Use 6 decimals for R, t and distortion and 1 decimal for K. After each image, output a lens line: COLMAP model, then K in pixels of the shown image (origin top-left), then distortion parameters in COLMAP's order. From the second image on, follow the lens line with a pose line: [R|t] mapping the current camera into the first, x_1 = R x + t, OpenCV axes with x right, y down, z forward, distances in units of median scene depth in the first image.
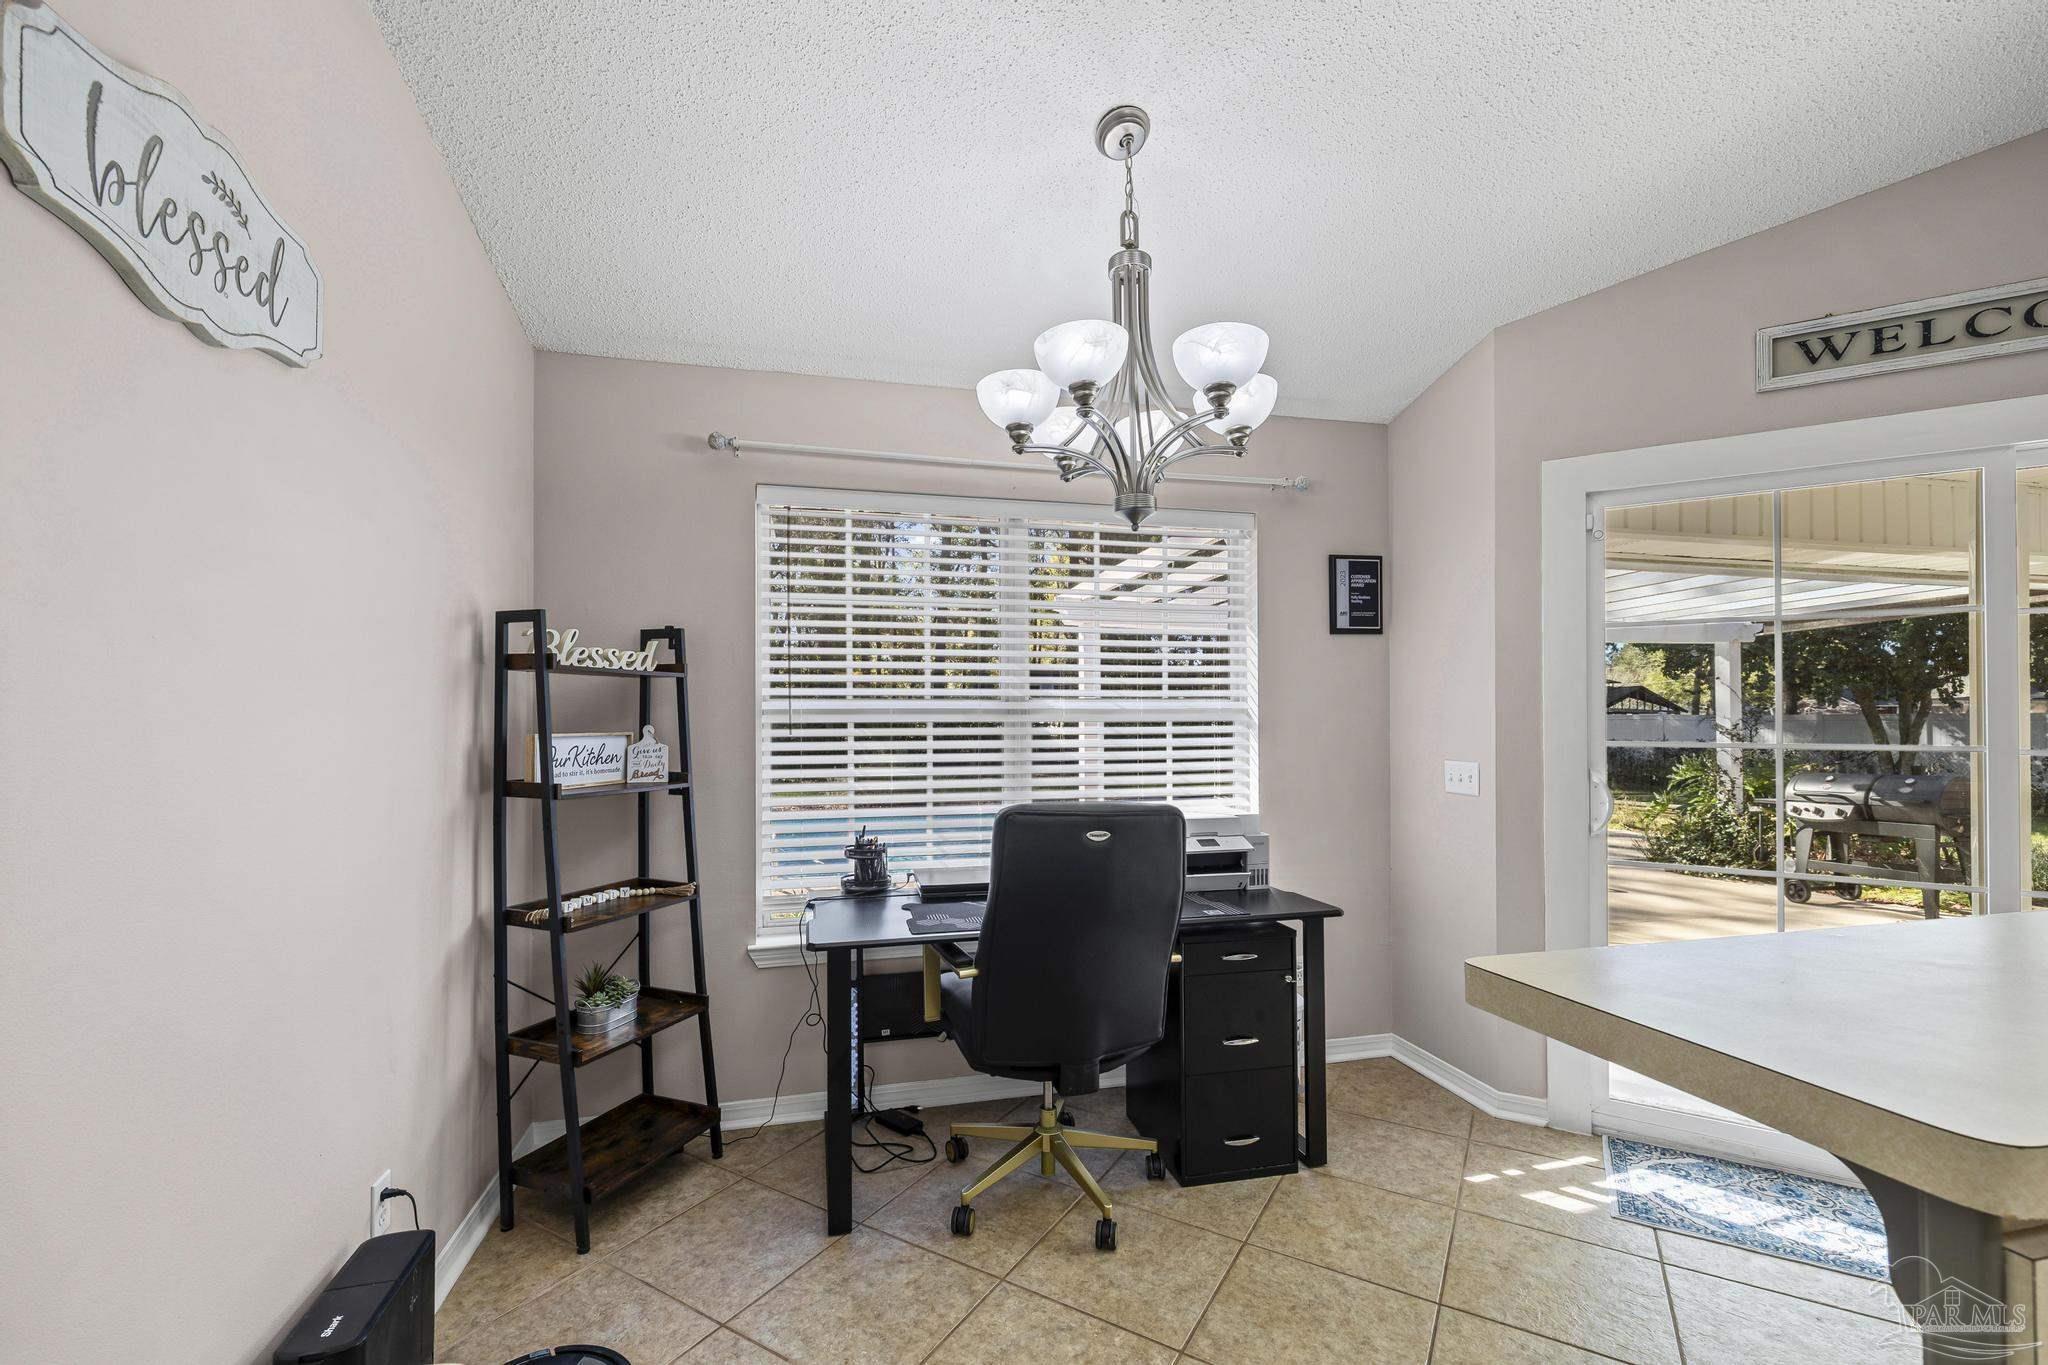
lens RADIAL K [[856.3, 0, 1015.0], [0, 856.3, 714.8], [0, 0, 1]] dist [0.000404, -0.000006]
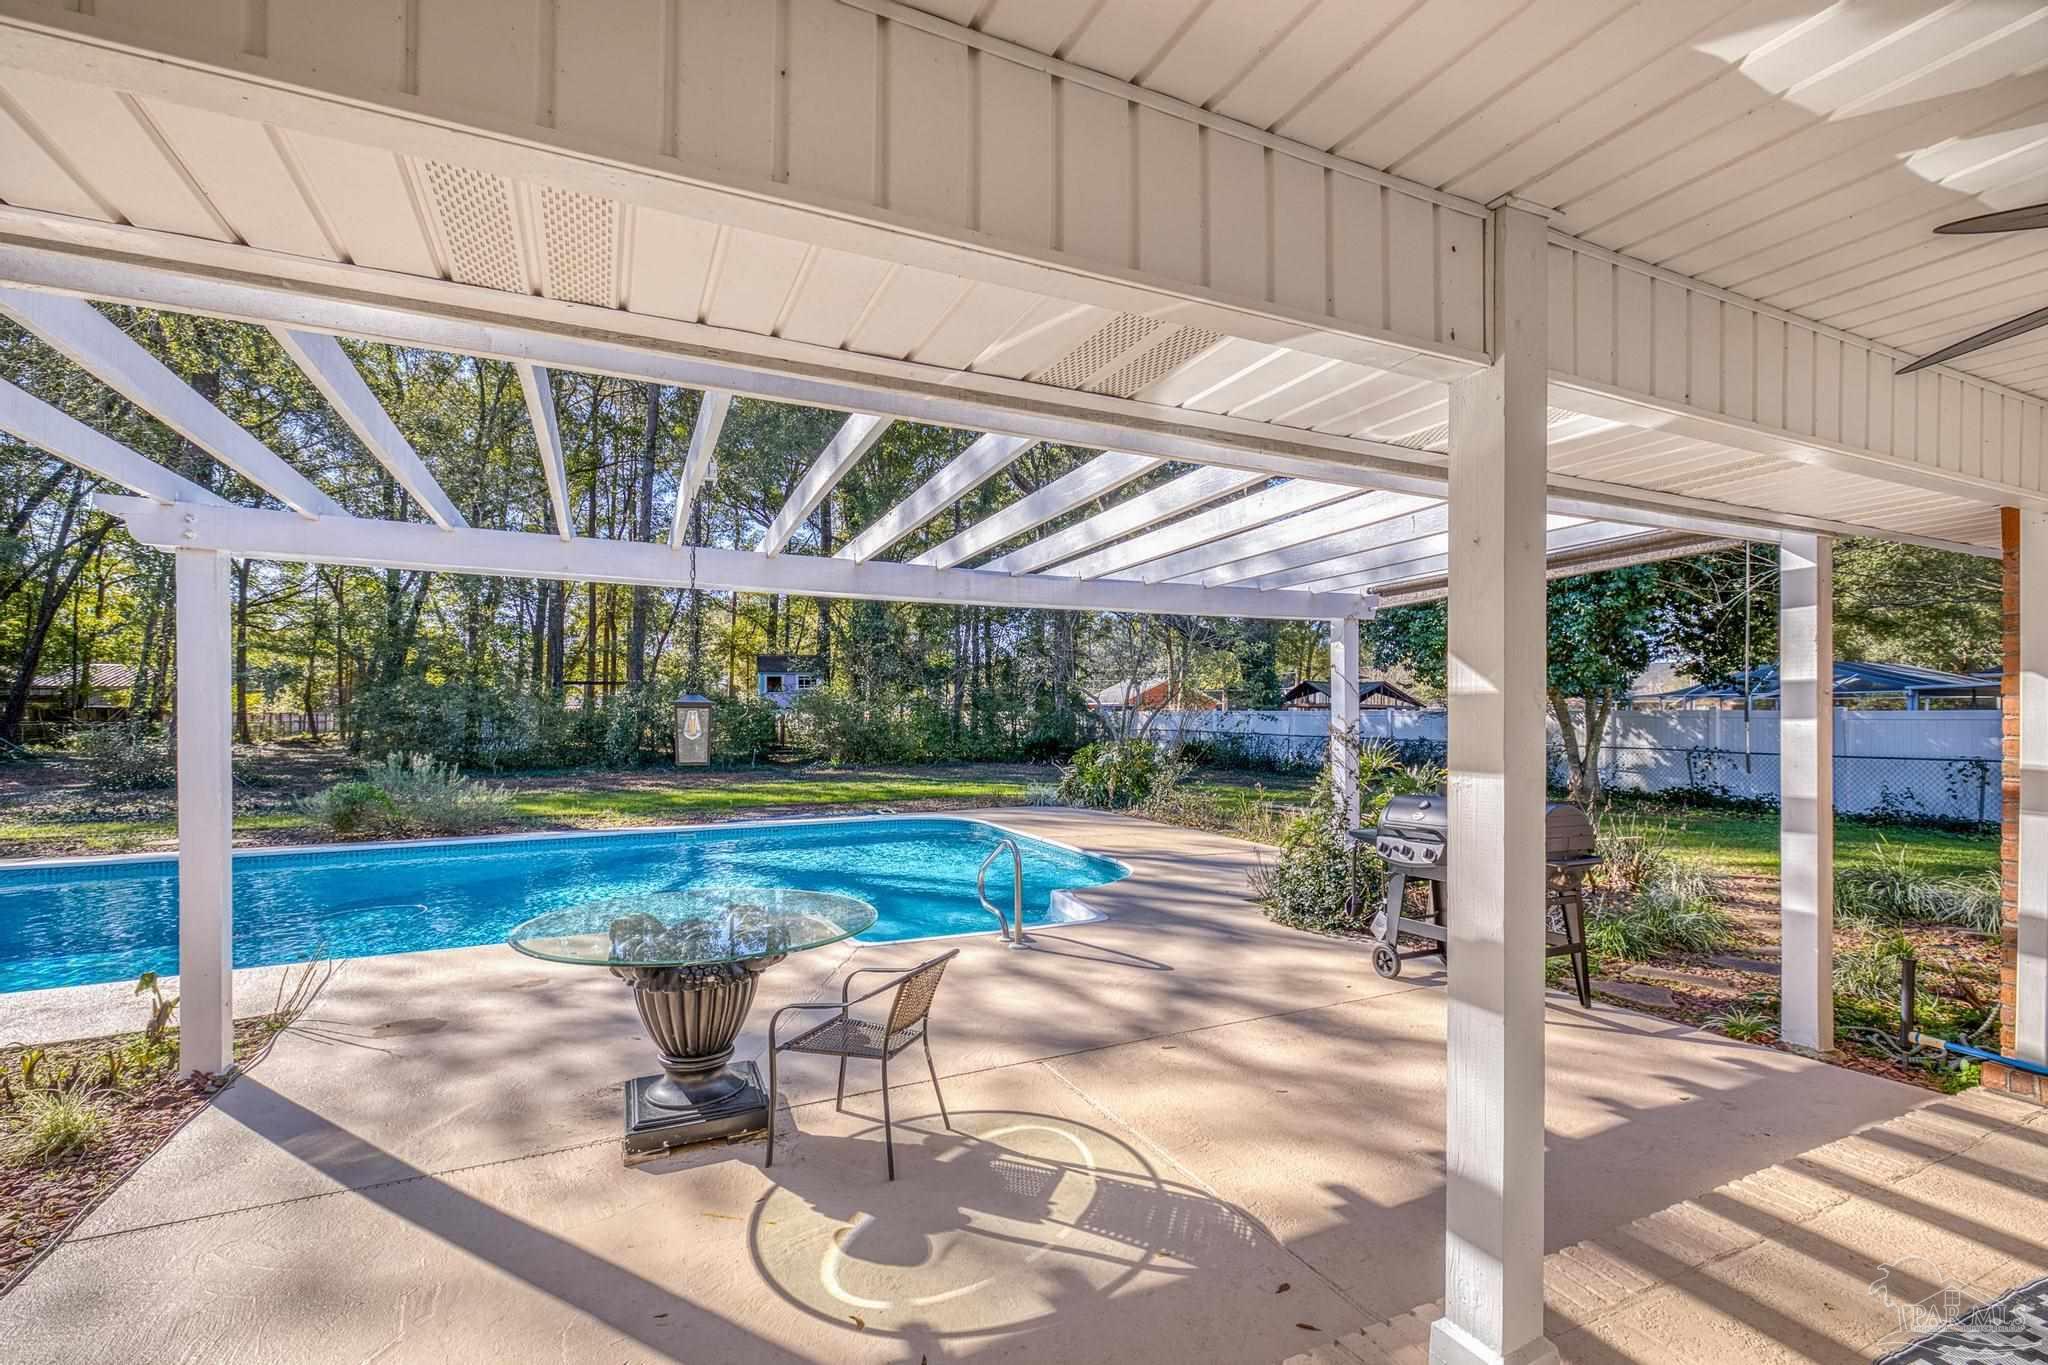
lens RADIAL K [[856.3, 0, 1015.0], [0, 856.3, 714.8], [0, 0, 1]] dist [0.000404, -0.000006]
pose [[0.983947, 0.003745, 0.178422, 0.407219], [-0.005456, 0.999944, 0.009097, -0.004939], [-0.178378, -0.009925, 0.983912, 0.297336]]
